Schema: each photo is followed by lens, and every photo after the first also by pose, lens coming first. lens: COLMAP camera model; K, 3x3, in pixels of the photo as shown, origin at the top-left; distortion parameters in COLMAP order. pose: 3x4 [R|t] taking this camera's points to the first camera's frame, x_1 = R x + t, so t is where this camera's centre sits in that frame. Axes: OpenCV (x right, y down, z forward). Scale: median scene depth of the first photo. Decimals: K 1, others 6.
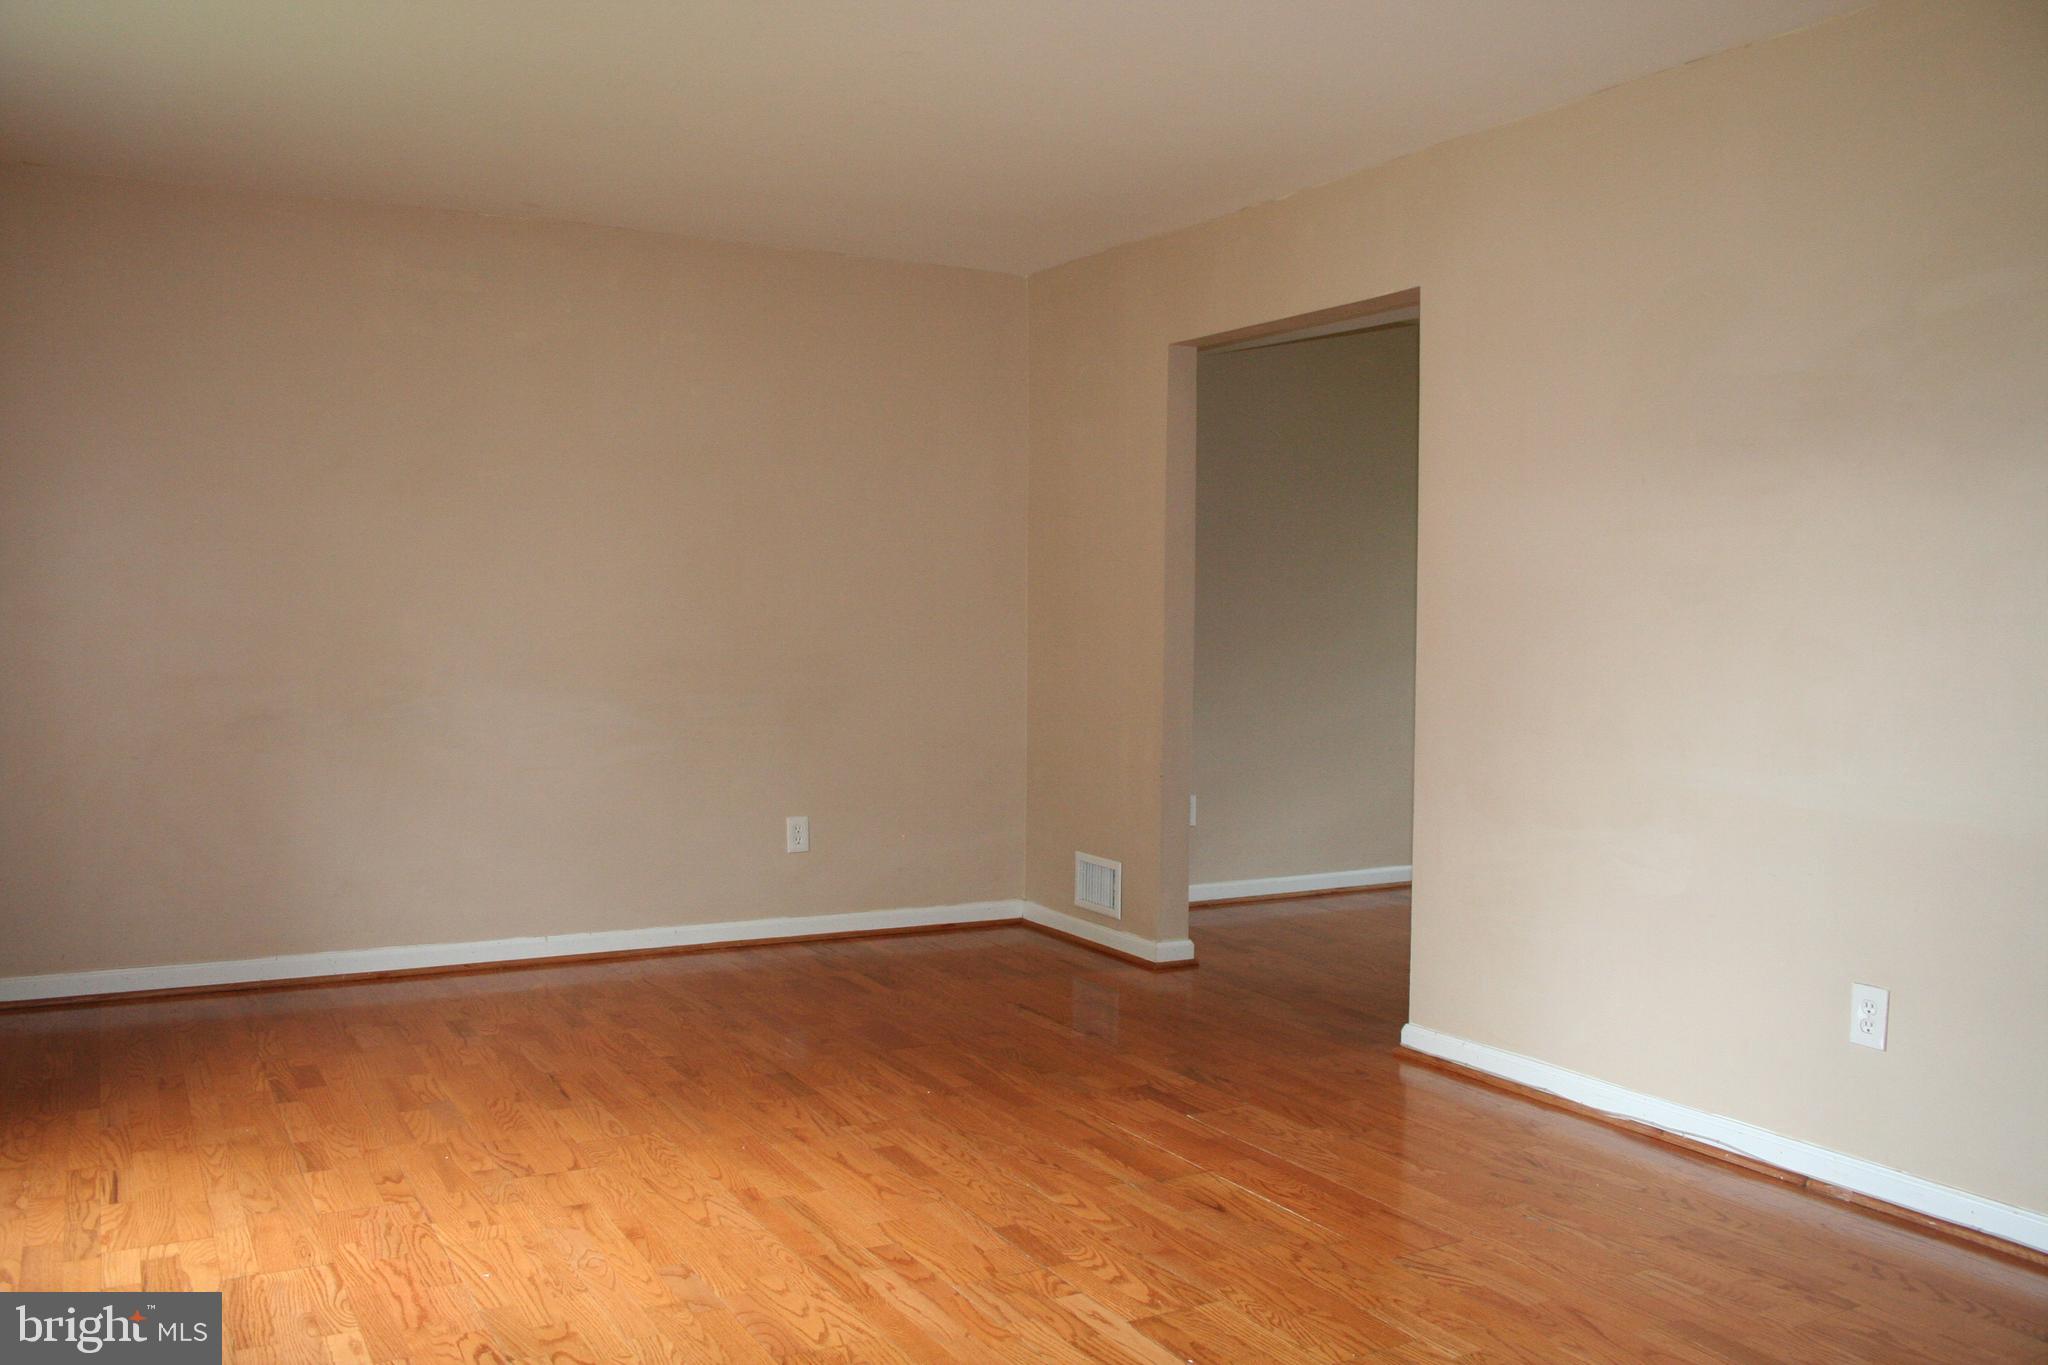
lens RADIAL K [[1719.5, 0, 1024.0], [0, 1719.5, 682.5], [0, 0, 1]] dist [-0.135614, 0.114400]
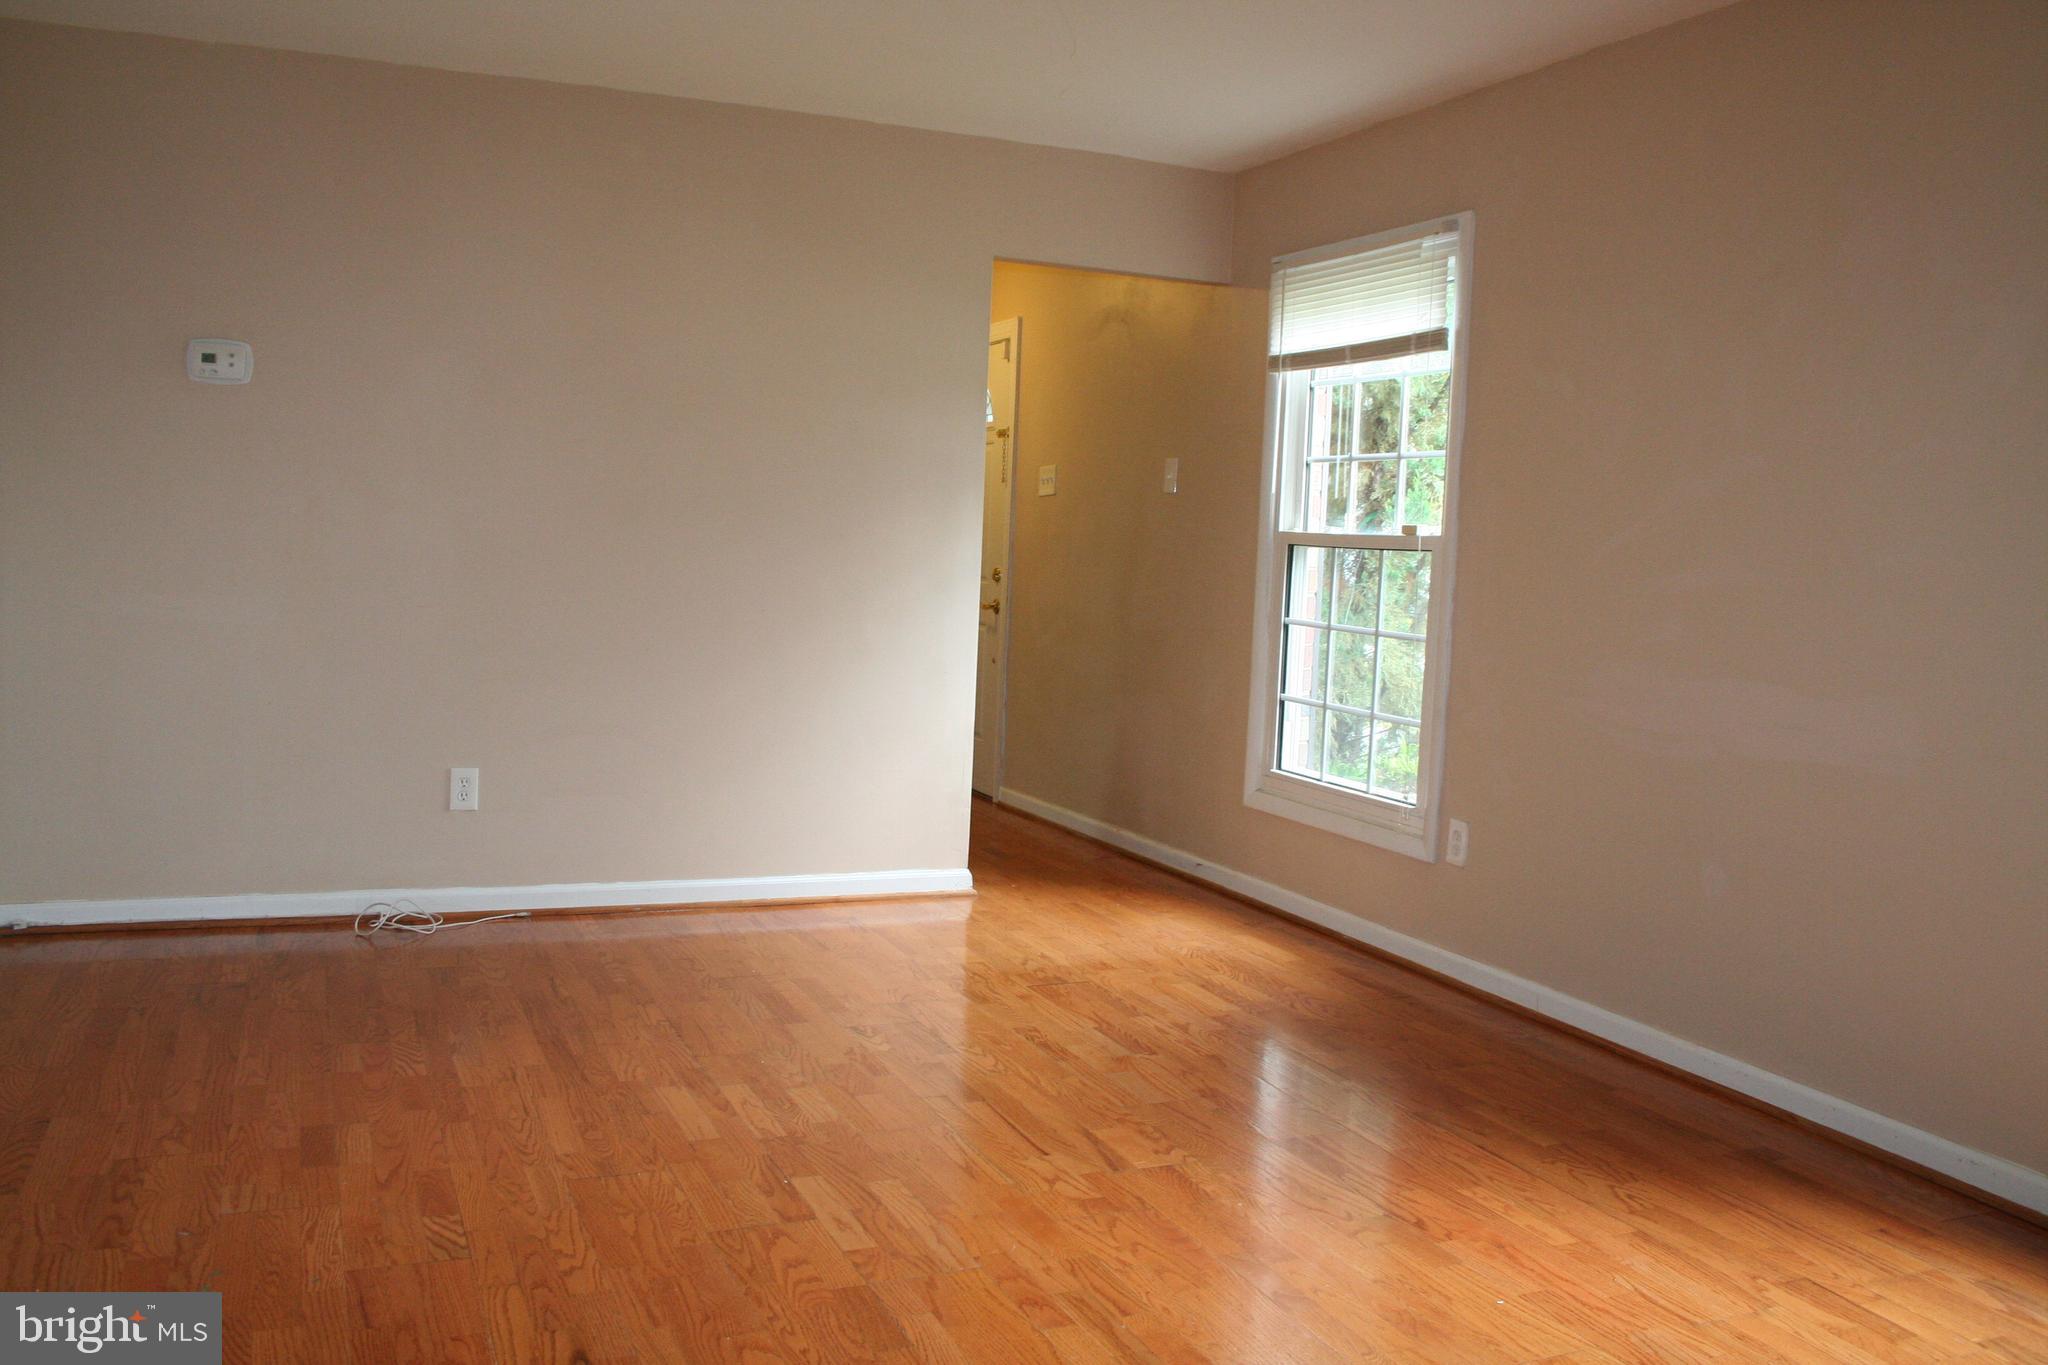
lens RADIAL K [[1719.5, 0, 1024.0], [0, 1719.5, 682.5], [0, 0, 1]] dist [-0.135614, 0.114400]
pose [[-0.993678, -0.058406, 0.095879, -0.135316], [-0.046116, 0.990991, 0.125740, -0.072637], [-0.102359, 0.120523, -0.987419, 1.862283]]
